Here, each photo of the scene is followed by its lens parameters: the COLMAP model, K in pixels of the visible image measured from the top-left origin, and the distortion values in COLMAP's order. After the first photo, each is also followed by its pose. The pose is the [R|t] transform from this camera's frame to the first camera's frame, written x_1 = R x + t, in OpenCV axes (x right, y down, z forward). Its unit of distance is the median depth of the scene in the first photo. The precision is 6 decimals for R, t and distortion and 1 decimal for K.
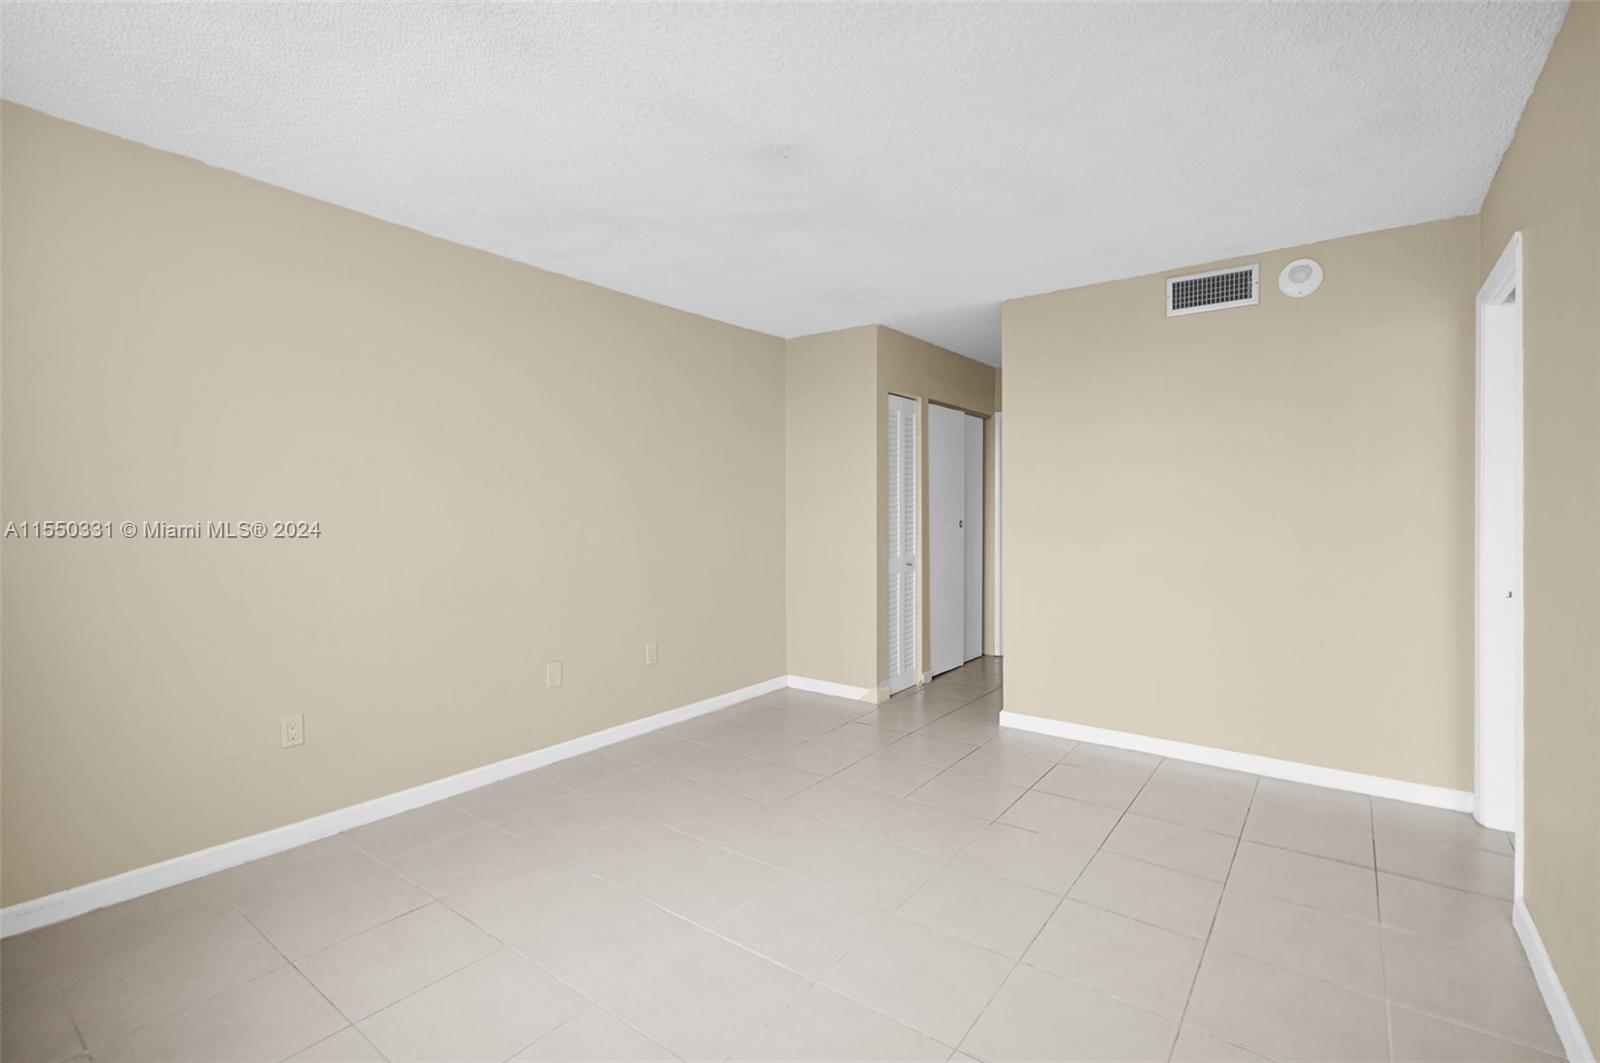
lens RADIAL K [[714.0, 0, 812.1], [0, 714.0, 507.9], [0, 0, 1]] dist [0.003900, -0.000053]
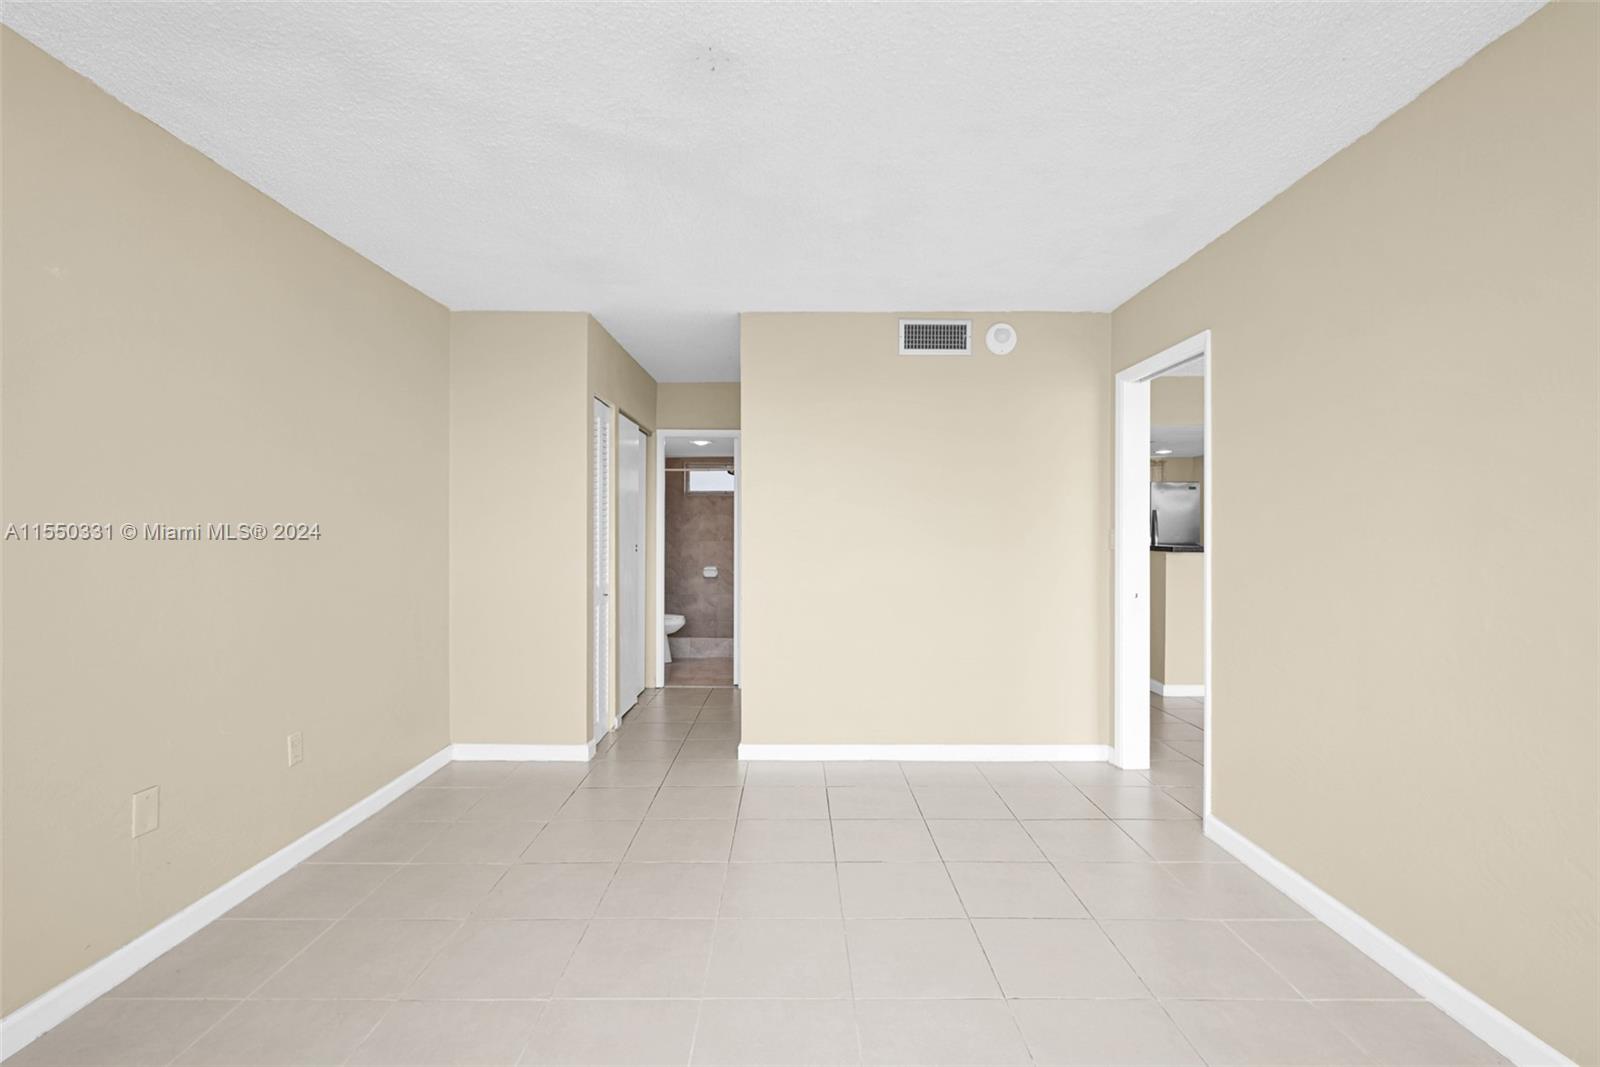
lens RADIAL K [[719.0, 0, 800.9], [0, 719.0, 537.6], [0, 0, 1]] dist [-0.000942, 0.000024]
pose [[0.804934, 0.001000, 0.593363, -0.269268], [-0.004272, 0.999982, 0.004110, 0.005871], [-0.593348, -0.005843, 0.804924, 0.210443]]
